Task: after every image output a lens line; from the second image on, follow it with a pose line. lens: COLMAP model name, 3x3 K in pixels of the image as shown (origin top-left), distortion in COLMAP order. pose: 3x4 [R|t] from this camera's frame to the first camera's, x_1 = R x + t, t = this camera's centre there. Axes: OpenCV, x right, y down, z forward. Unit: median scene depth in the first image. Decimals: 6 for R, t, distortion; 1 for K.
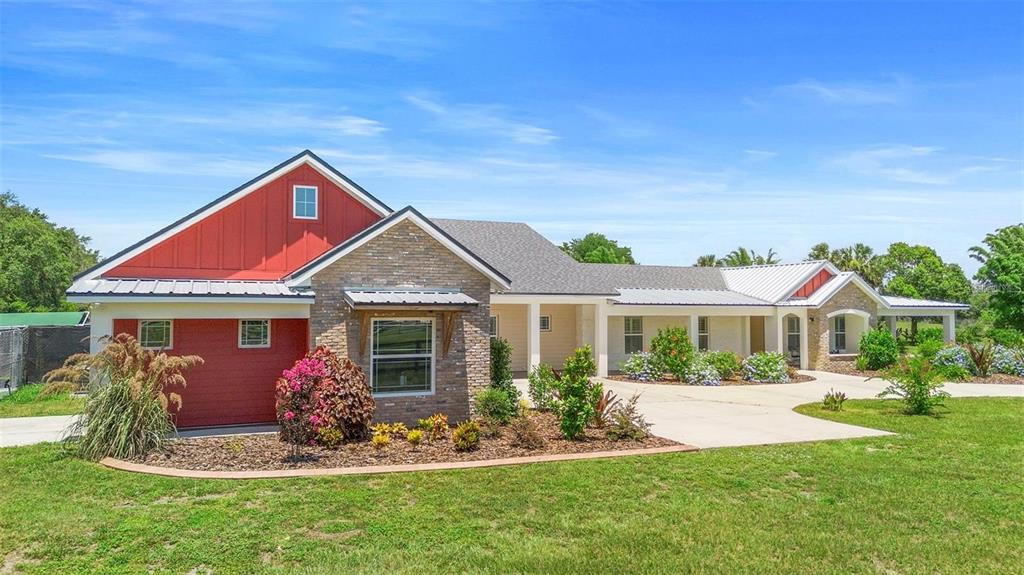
lens RADIAL K [[720.1, 0, 512.0], [0, 720.1, 287.5], [0, 0, 1]] dist [0.076018, -0.092387]
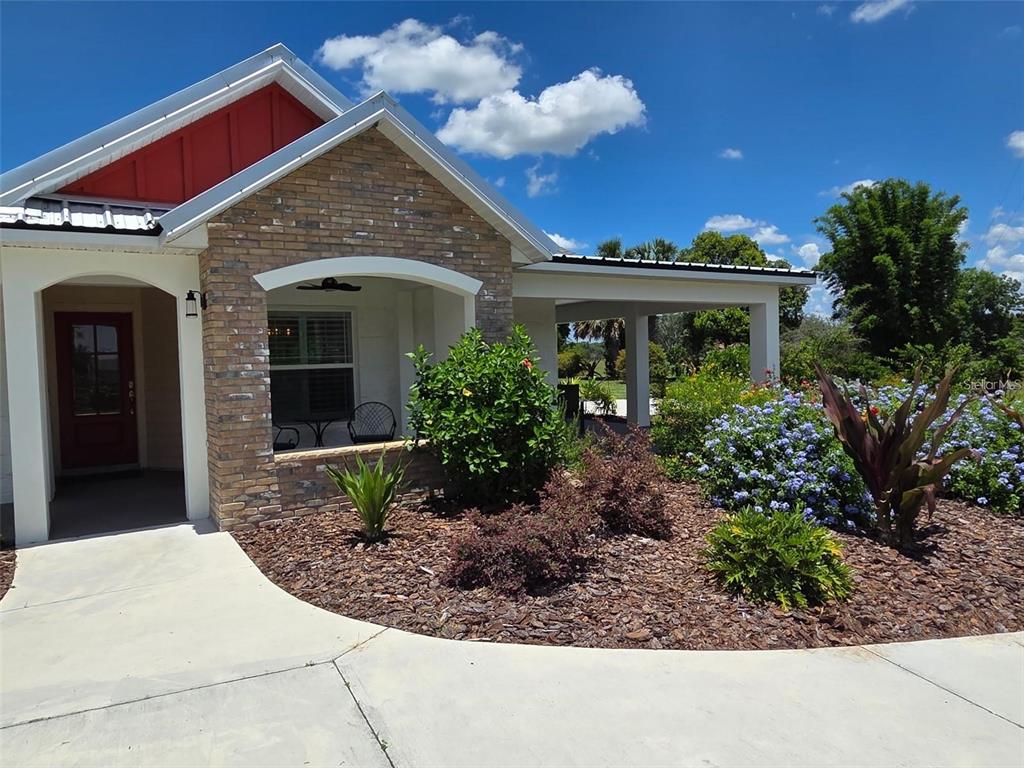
lens RADIAL K [[727.6, 0, 512.0], [0, 727.6, 384.0], [0, 0, 1]] dist [0.082037, 0.000292]
pose [[0.981133, -0.030545, 0.190905, 0.412774], [0.016117, 0.996925, 0.076680, 0.048348], [-0.192660, -0.072157, 0.978609, 0.679490]]
